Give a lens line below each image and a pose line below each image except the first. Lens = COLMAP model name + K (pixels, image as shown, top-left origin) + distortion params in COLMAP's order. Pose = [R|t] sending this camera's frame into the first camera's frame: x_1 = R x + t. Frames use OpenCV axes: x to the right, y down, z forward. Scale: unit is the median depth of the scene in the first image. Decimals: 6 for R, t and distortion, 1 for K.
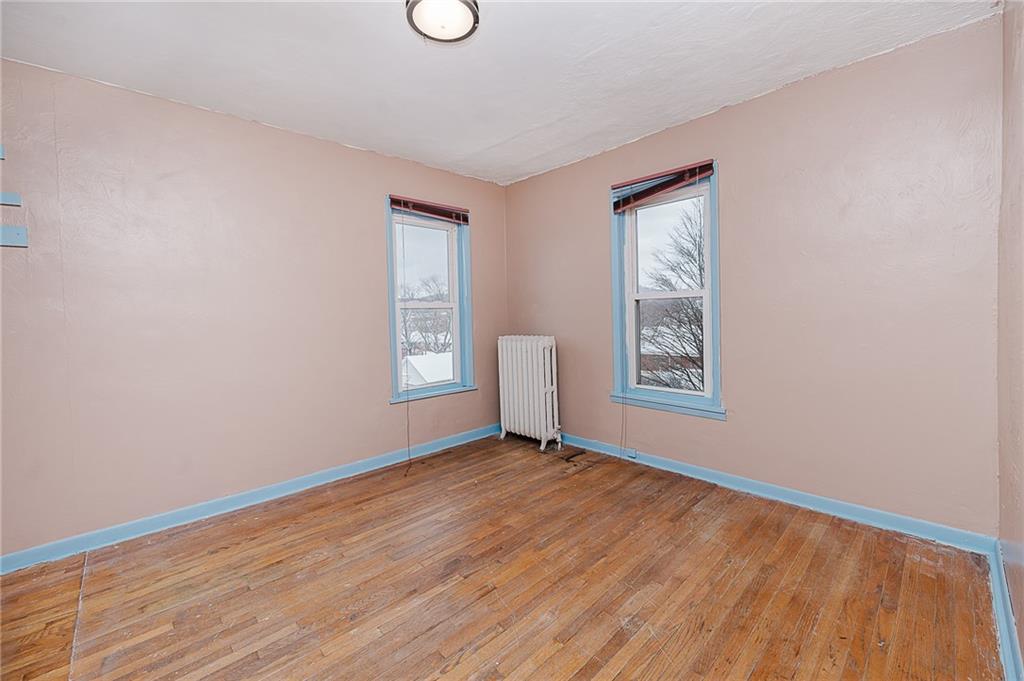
lens RADIAL K [[418.9, 0, 517.3], [0, 418.9, 329.3], [0, 0, 1]] dist [-0.000592, 0.000100]
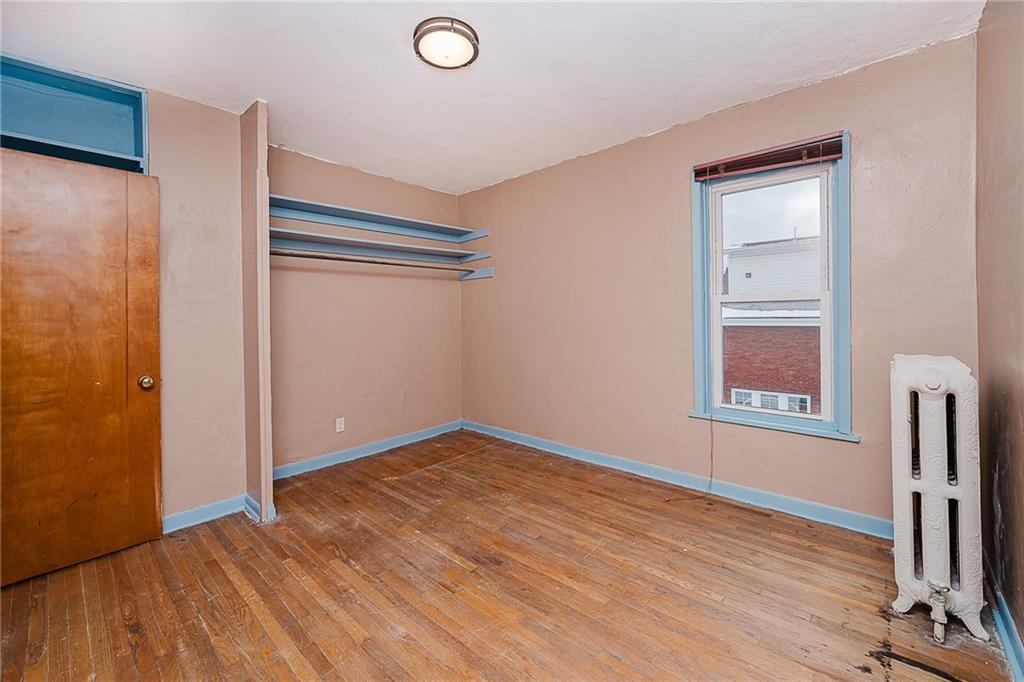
lens RADIAL K [[418.9, 0, 517.3], [0, 418.9, 329.8], [0, 0, 1]] dist [-0.000592, 0.000100]
pose [[0.077392, 0.060892, -0.995140, 0.524881], [-0.027851, 0.997876, 0.058893, -0.039459], [0.996612, 0.023157, 0.078924, 0.608576]]
